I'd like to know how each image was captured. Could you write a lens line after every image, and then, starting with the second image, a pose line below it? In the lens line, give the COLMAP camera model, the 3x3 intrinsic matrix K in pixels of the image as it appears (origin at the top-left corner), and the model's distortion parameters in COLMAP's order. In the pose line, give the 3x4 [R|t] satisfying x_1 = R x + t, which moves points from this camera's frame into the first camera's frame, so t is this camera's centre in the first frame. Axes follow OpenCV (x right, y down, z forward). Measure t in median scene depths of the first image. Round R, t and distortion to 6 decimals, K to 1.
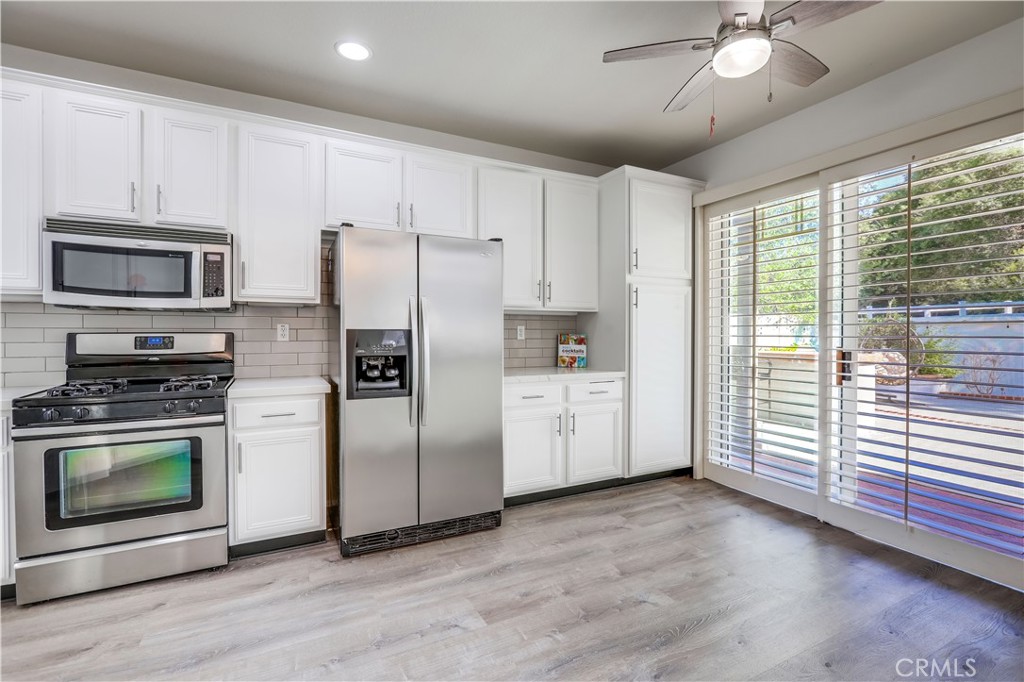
lens RADIAL K [[463.8, 0, 504.5], [0, 463.8, 335.6], [0, 0, 1]] dist [0.007920, 0.001815]
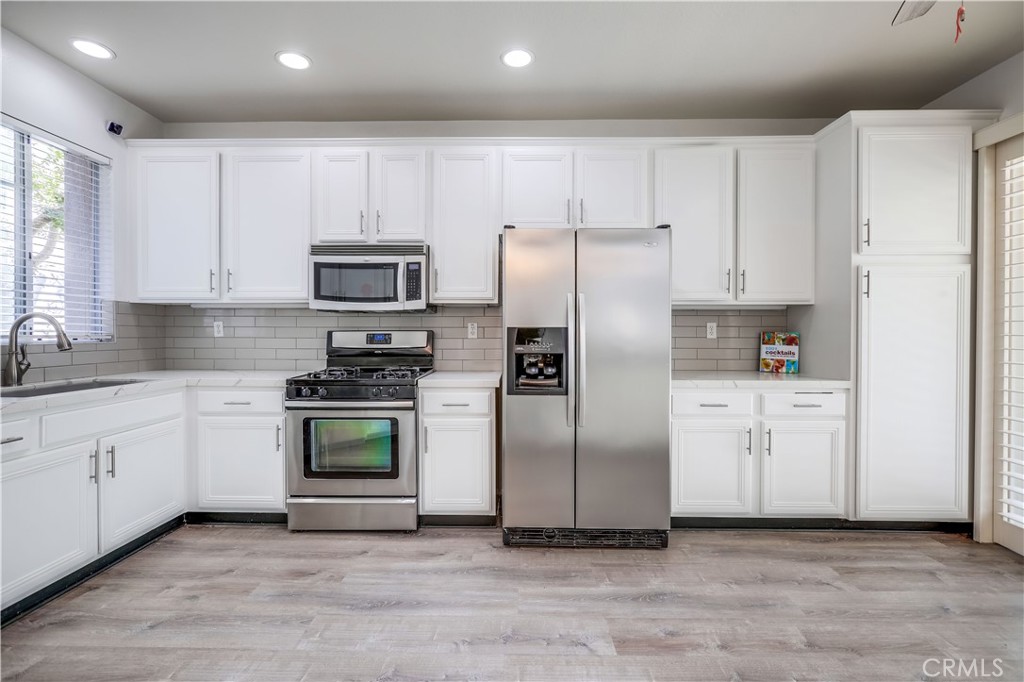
lens RADIAL K [[463.8, 0, 515.9], [0, 463.8, 333.5], [0, 0, 1]] dist [0.007920, 0.001815]
pose [[0.889739, 0.002504, -0.456463, 0.141429], [-0.002157, 0.999997, 0.001282, -0.001068], [0.456465, -0.000156, 0.889741, 0.076045]]
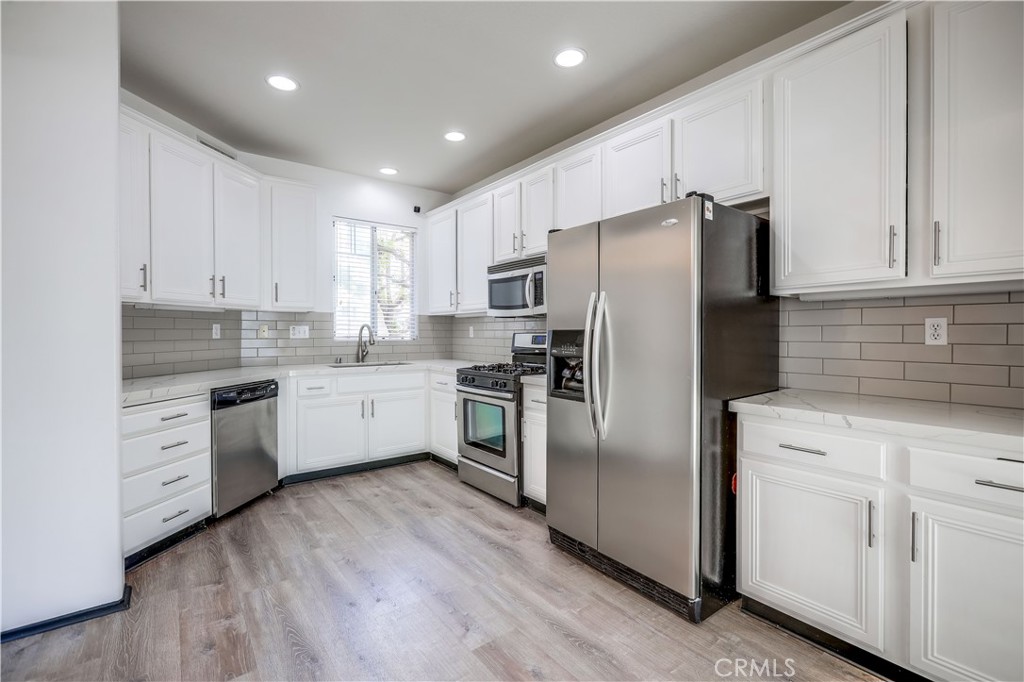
lens RADIAL K [[463.8, 0, 496.4], [0, 463.8, 334.9], [0, 0, 1]] dist [0.007920, 0.001815]
pose [[0.172243, 0.005313, -0.985040, 0.654303], [0.001141, 0.999984, 0.005593, -0.008652], [0.985054, -0.002087, 0.172234, 0.664446]]
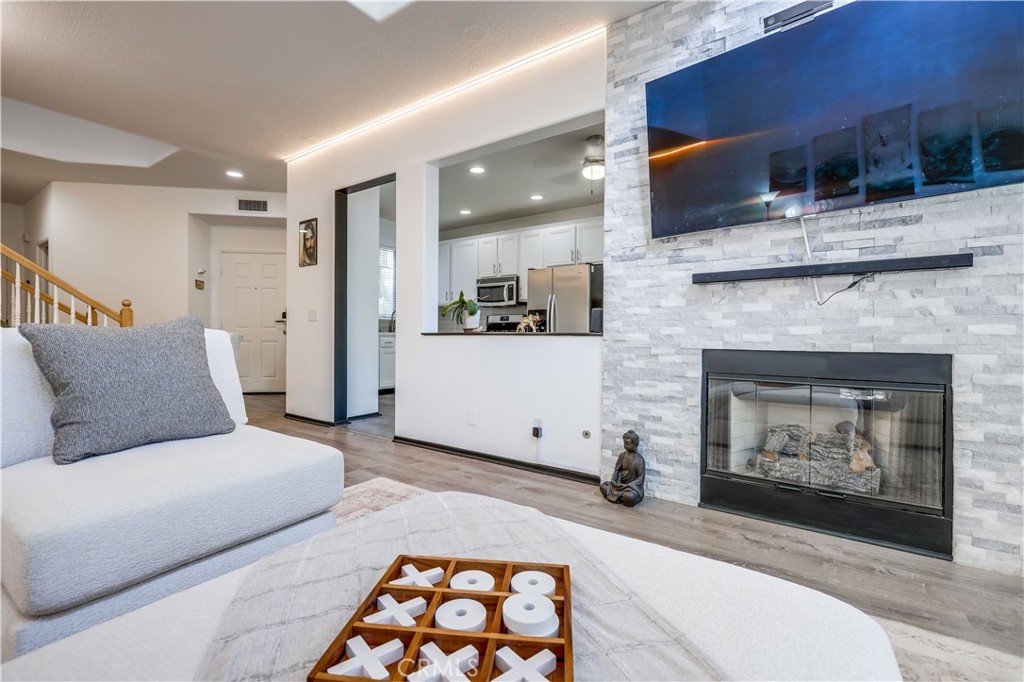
lens RADIAL K [[463.8, 0, 501.2], [0, 463.8, 335.0], [0, 0, 1]] dist [0.007920, 0.001815]
pose [[0.463614, 0.002807, -0.886033, 1.768043], [-0.007797, 0.999969, -0.000912, 0.121089], [0.886003, 0.007331, 0.463621, -0.304323]]
